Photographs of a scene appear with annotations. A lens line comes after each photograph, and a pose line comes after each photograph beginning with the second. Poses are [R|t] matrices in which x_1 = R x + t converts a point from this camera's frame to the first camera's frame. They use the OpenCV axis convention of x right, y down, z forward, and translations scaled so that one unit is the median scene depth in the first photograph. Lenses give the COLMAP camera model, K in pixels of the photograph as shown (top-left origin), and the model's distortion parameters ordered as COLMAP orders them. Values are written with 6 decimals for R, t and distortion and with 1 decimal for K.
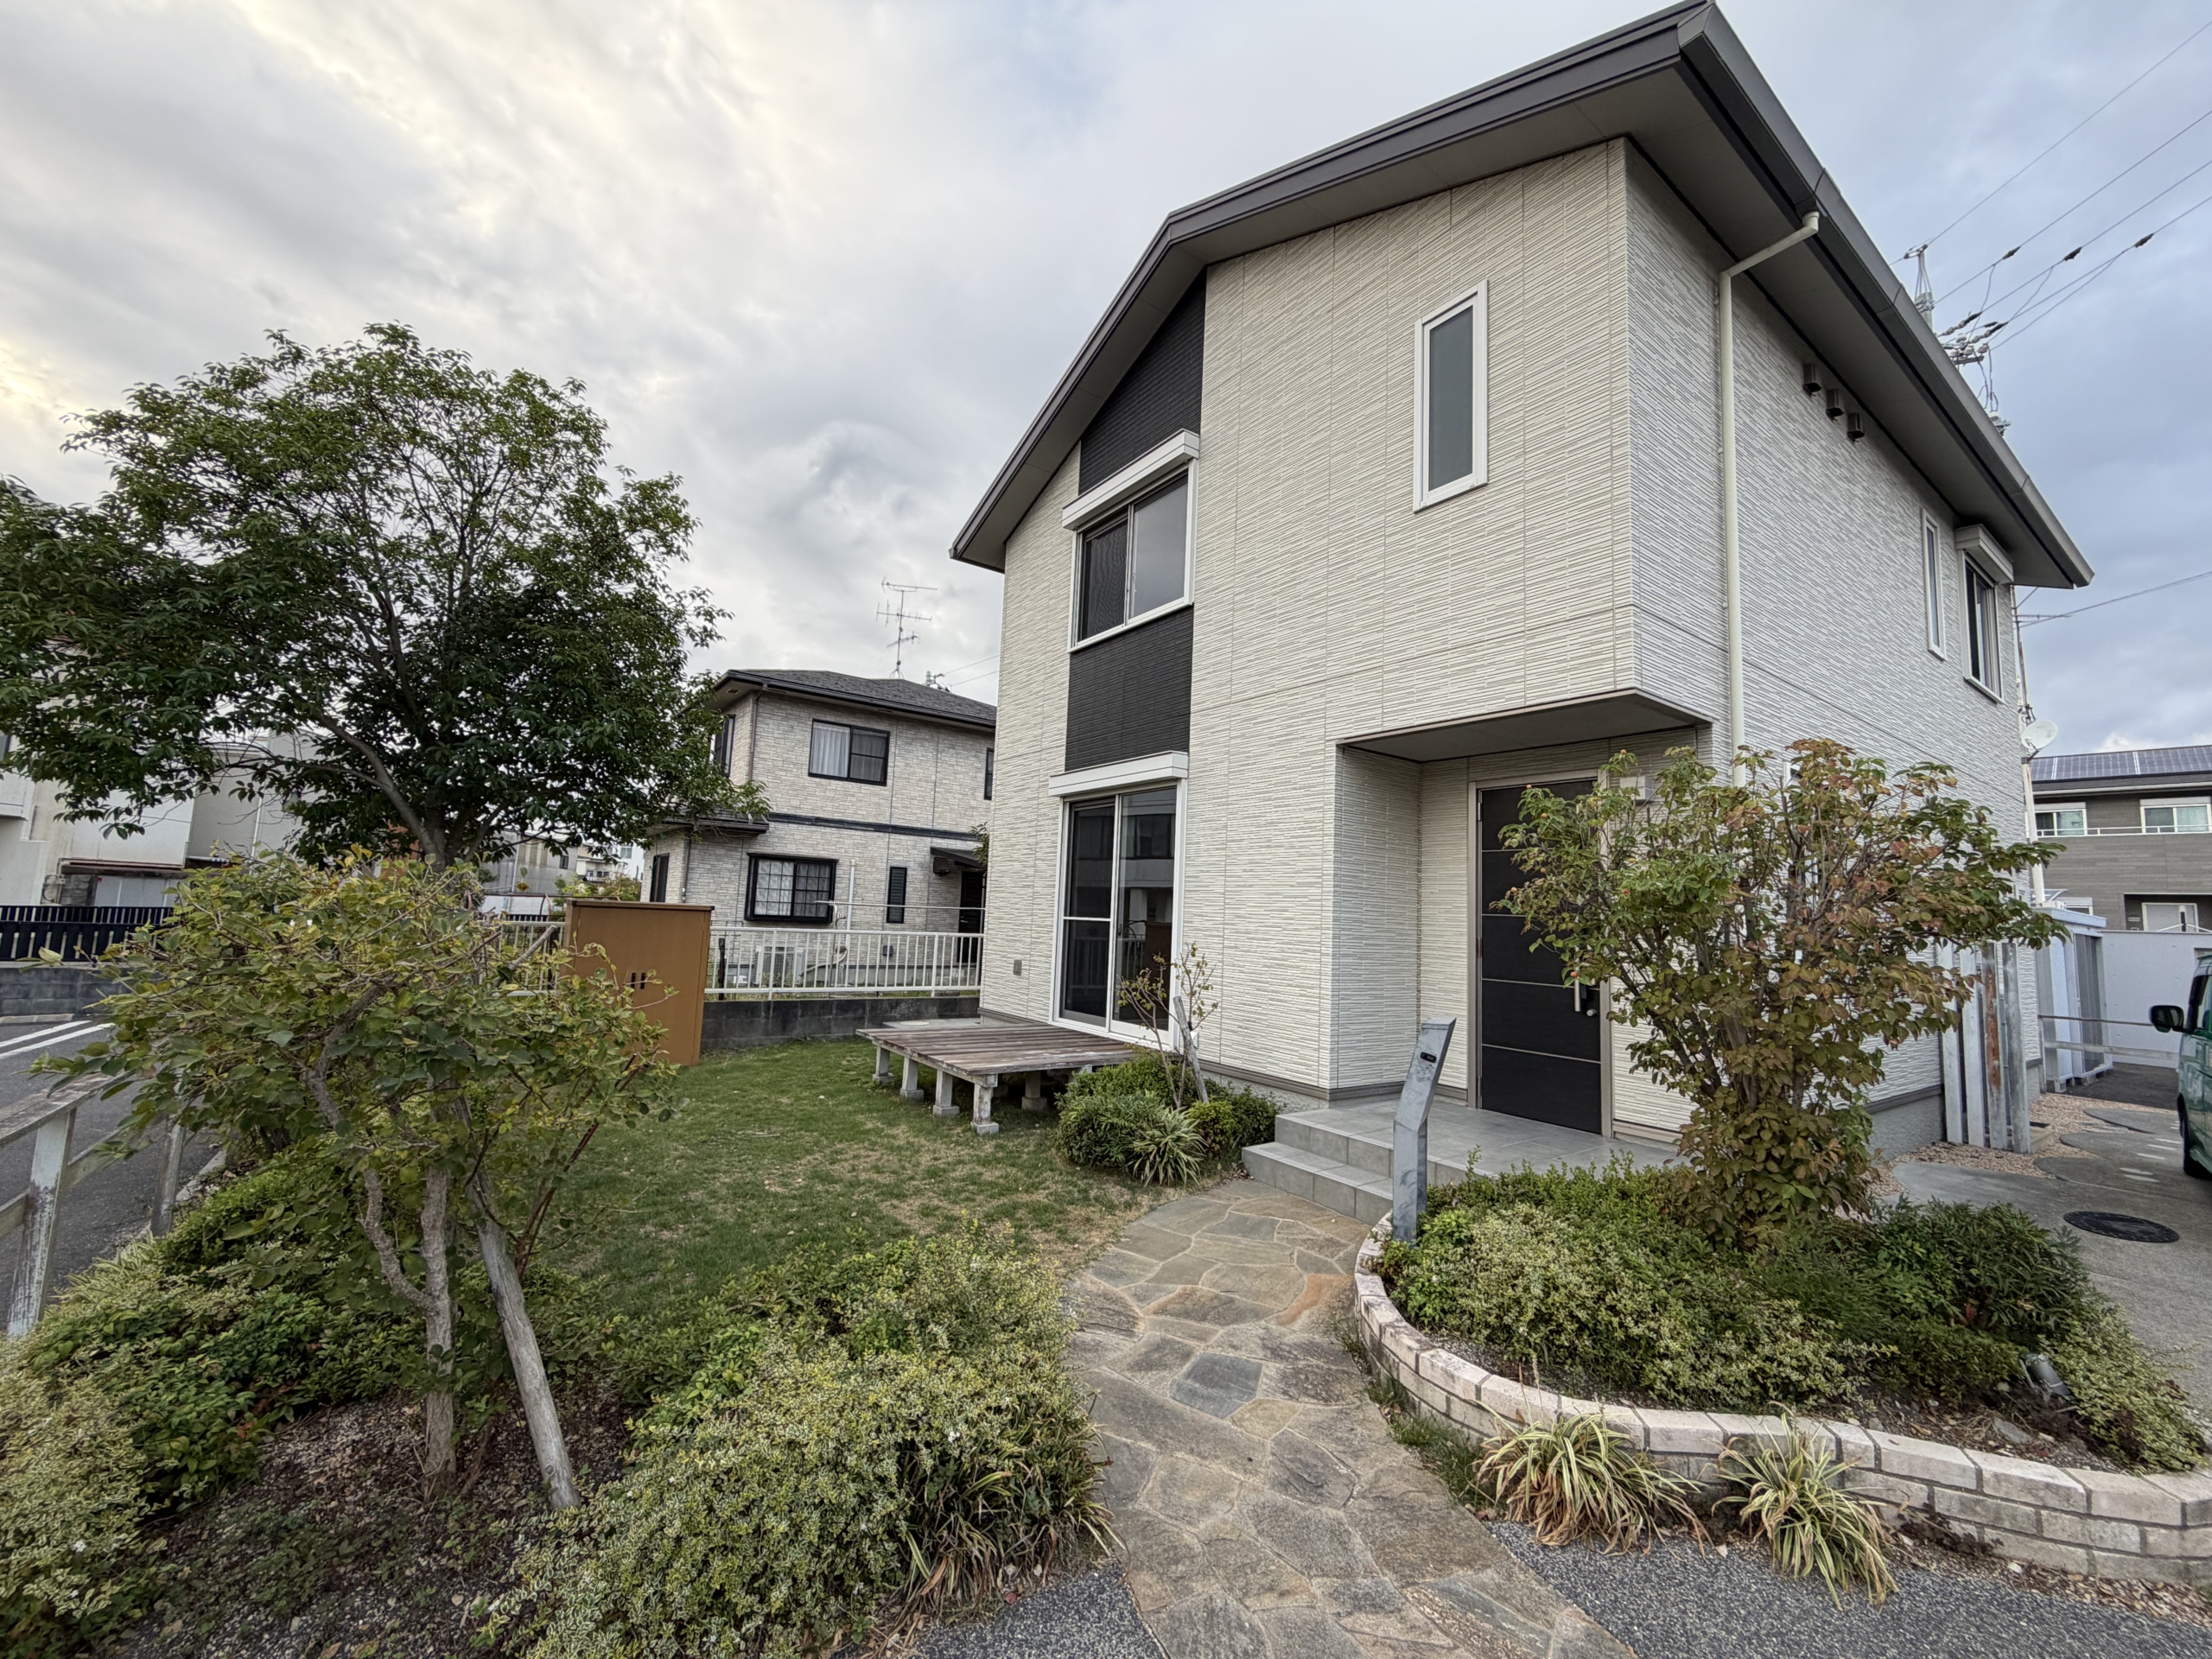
lens RADIAL K [[885.6, 0, 1106.0], [0, 885.6, 829.5], [0, 0, 1]] dist [-0.001502, 0.000067]
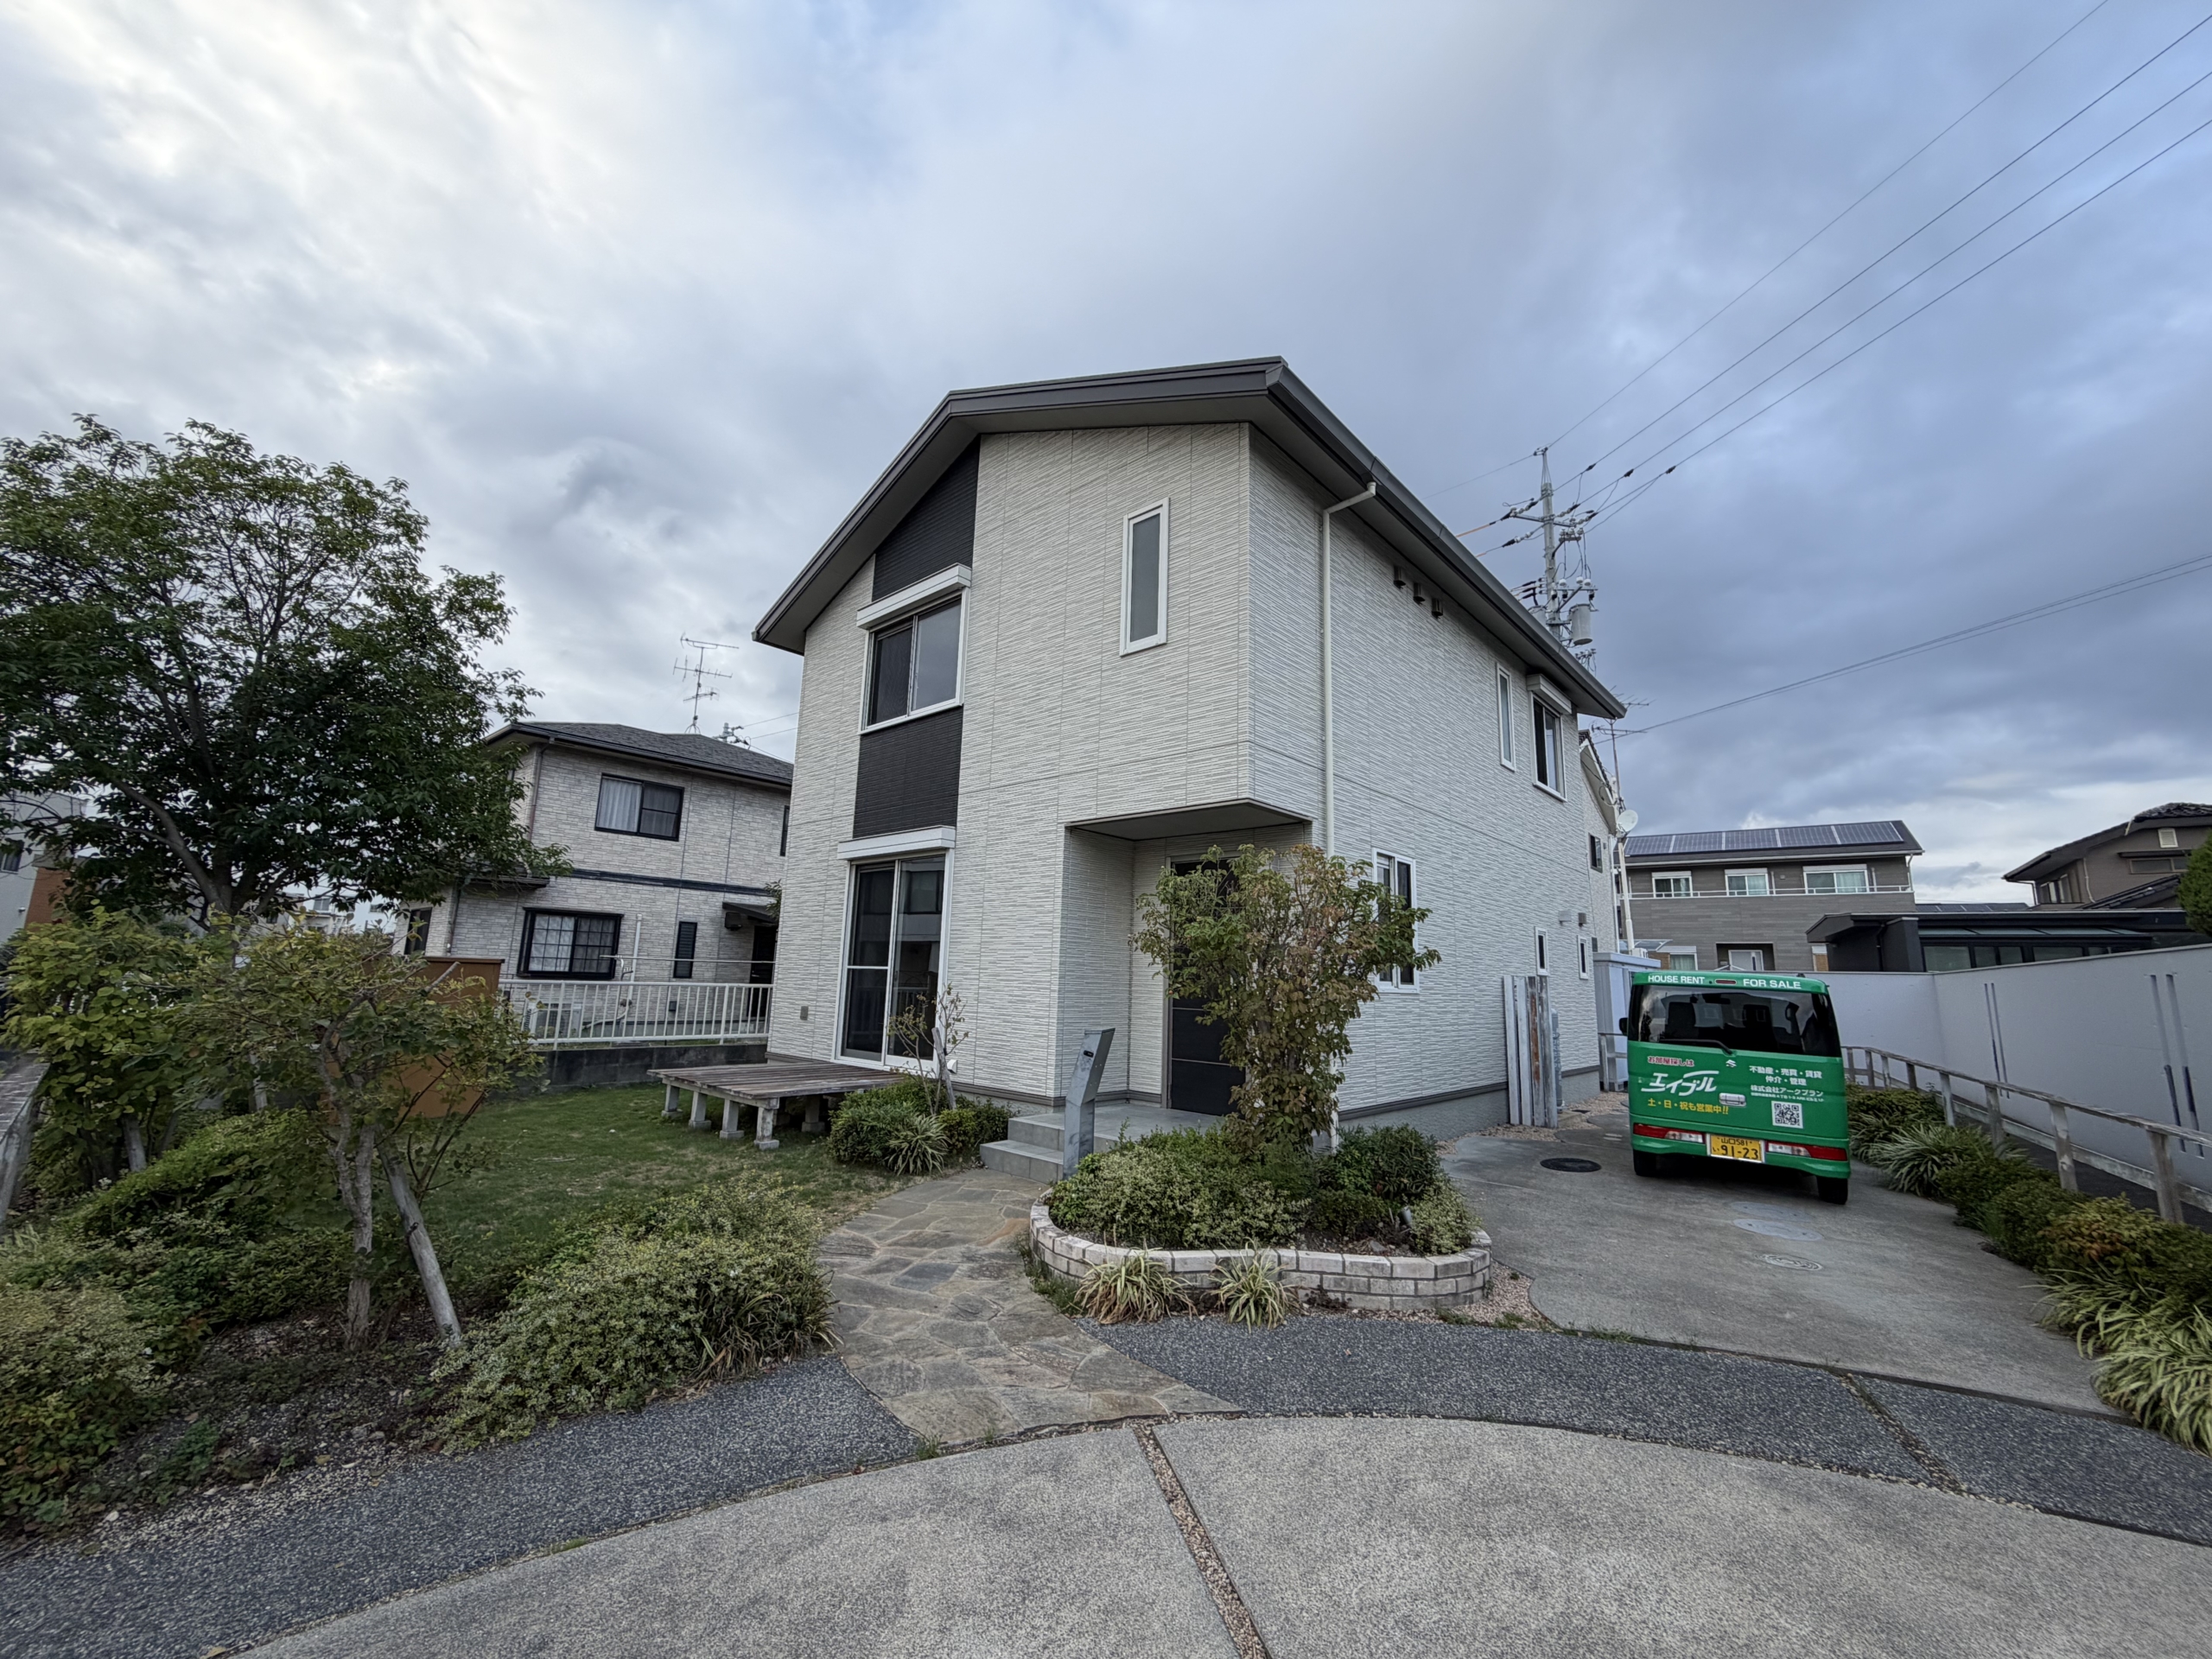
lens RADIAL K [[885.6, 0, 1106.0], [0, 885.6, 829.5], [0, 0, 1]] dist [-0.001502, 0.000067]
pose [[0.977313, 0.022282, 0.210623, 0.047242], [-0.009269, 0.997998, -0.062569, -0.011944], [-0.211595, 0.059197, 0.975563, -0.270737]]
